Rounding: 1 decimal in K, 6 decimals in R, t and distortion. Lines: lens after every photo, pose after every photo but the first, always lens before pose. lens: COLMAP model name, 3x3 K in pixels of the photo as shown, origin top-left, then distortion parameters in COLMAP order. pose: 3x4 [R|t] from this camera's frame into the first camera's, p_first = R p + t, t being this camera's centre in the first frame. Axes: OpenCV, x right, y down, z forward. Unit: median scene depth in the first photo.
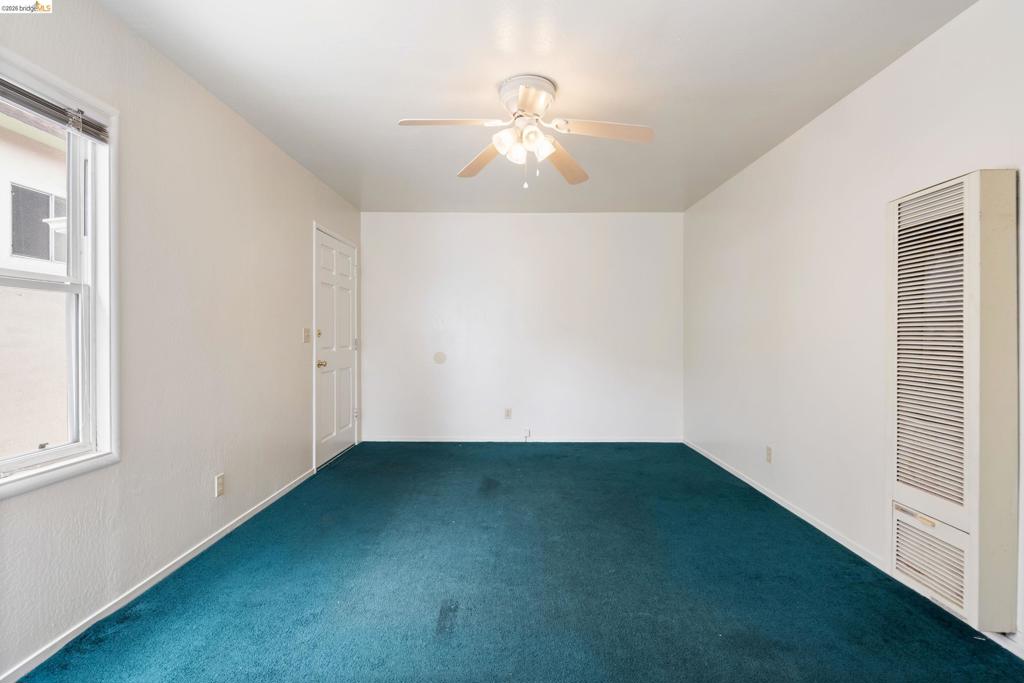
lens RADIAL K [[465.3, 0, 513.0], [0, 465.3, 333.5], [0, 0, 1]] dist [0.000940, 0.000187]
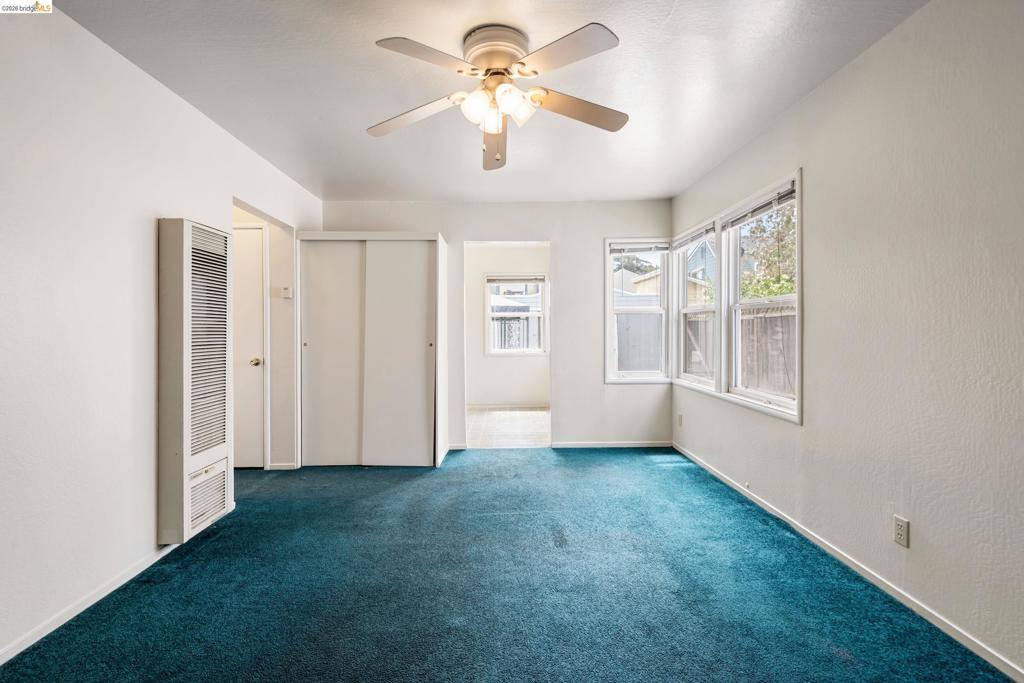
lens RADIAL K [[465.3, 0, 513.0], [0, 465.3, 333.5], [0, 0, 1]] dist [0.000940, 0.000187]
pose [[-0.999437, 0.002576, -0.033461, 0.040099], [0.002604, 0.999996, -0.000802, 0.005955], [0.033459, -0.000889, -0.999440, 2.362158]]
